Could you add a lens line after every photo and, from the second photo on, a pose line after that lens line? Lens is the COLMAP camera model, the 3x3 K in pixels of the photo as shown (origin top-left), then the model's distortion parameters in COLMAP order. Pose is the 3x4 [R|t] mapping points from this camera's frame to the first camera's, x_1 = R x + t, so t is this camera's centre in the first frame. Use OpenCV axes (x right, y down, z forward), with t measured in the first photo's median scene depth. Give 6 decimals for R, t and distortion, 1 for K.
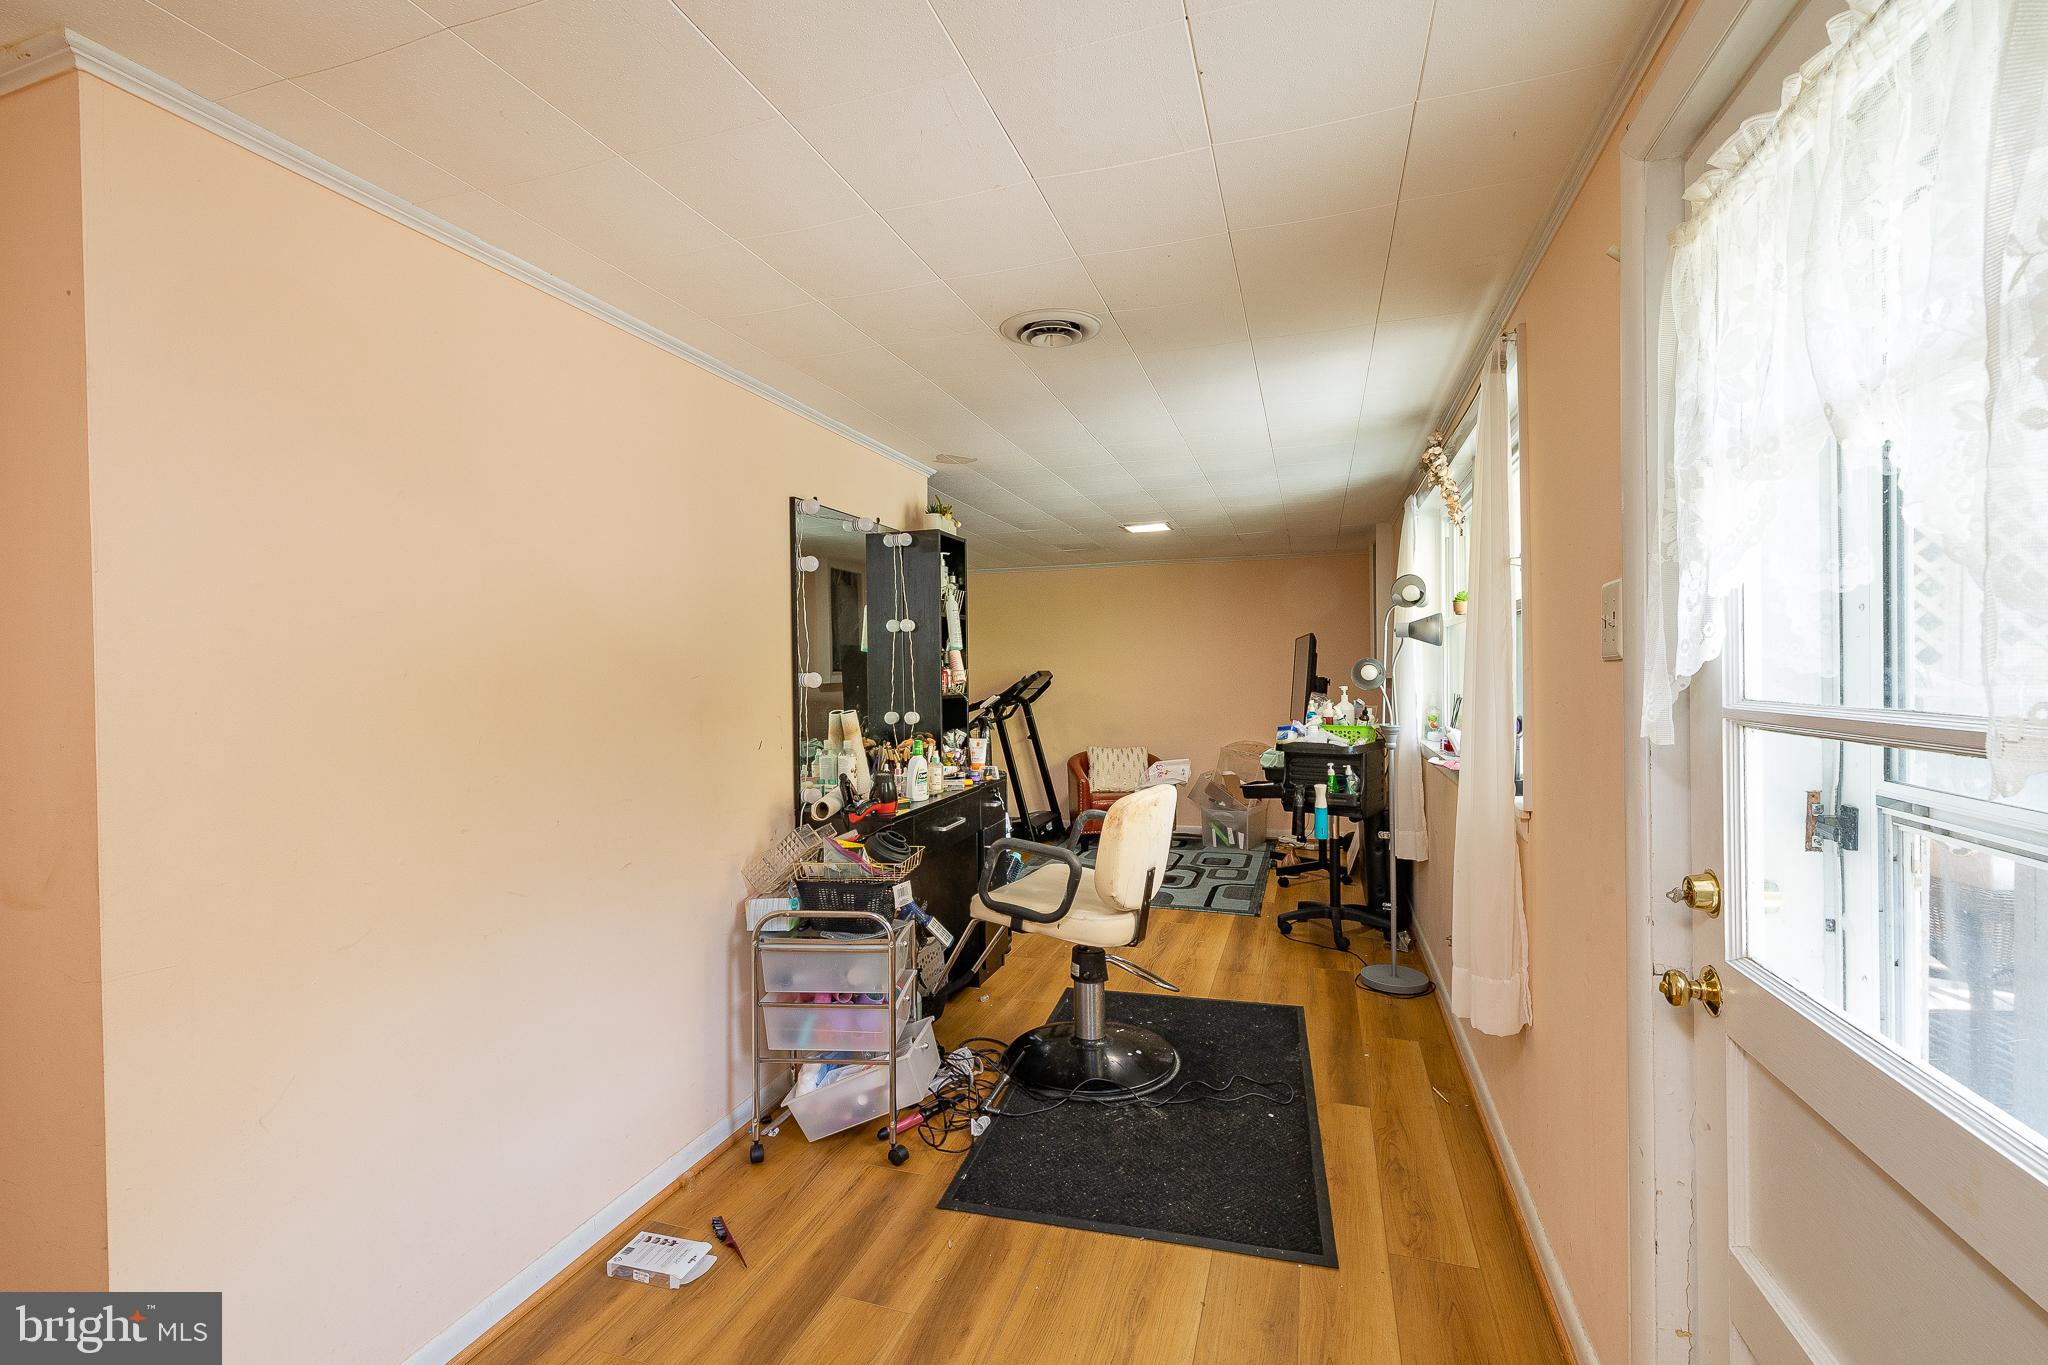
lens RADIAL K [[890.1, 0, 1017.3], [0, 890.1, 677.7], [0, 0, 1]] dist [0.000858, 0.000529]
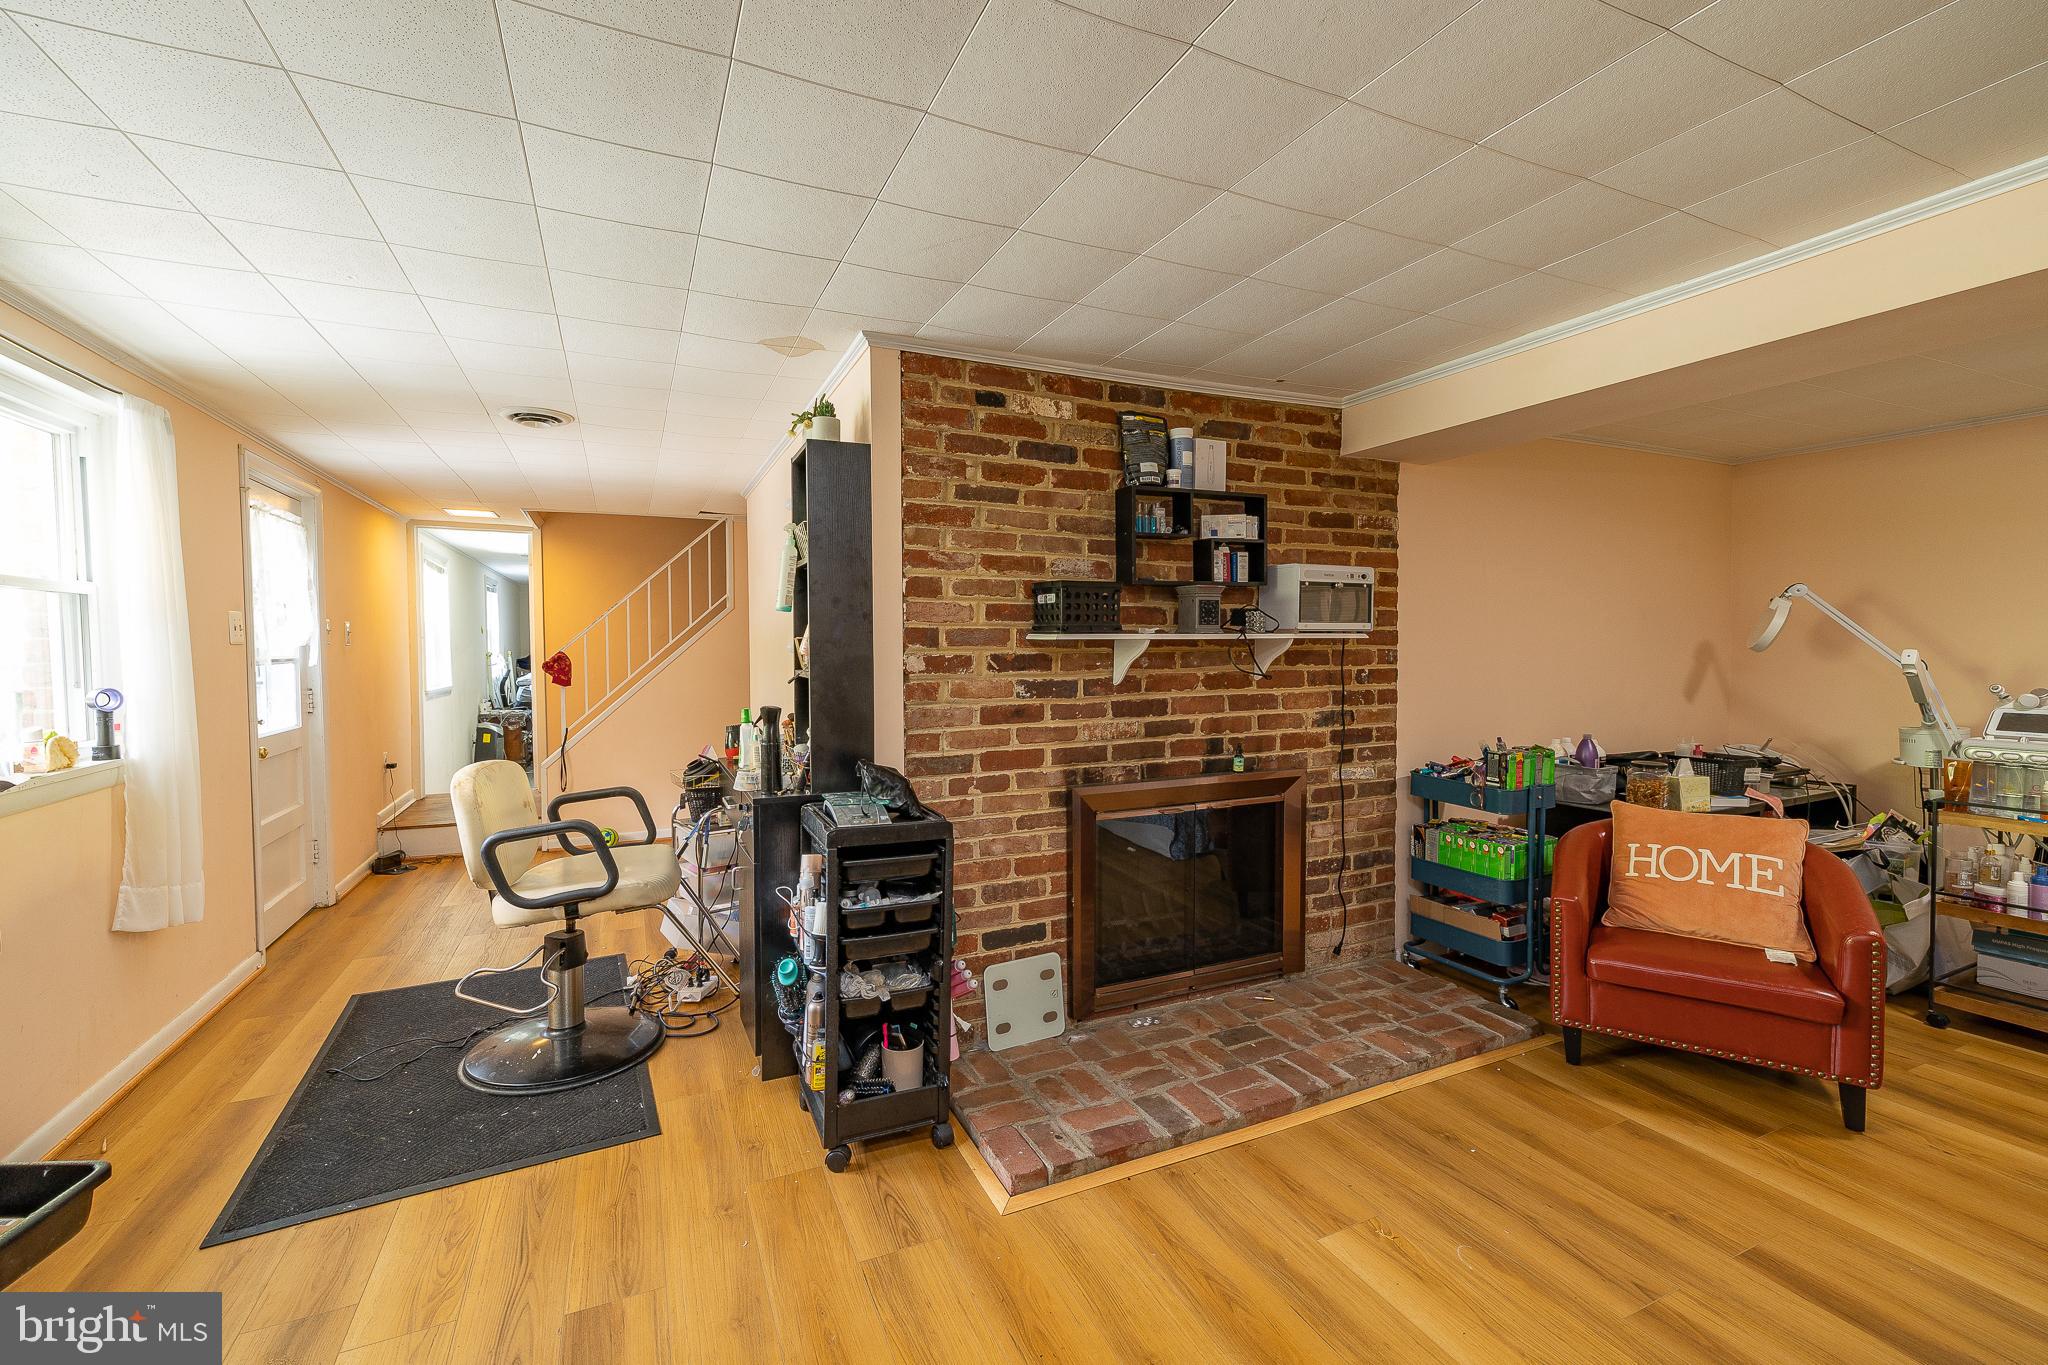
lens RADIAL K [[890.1, 0, 1017.3], [0, 890.1, 677.7], [0, 0, 1]] dist [0.000858, 0.000529]
pose [[-0.743571, 0.044811, -0.667154, 0.425316], [0.011197, 0.998446, 0.054584, -0.011868], [0.668564, 0.033117, -0.742917, 2.500495]]
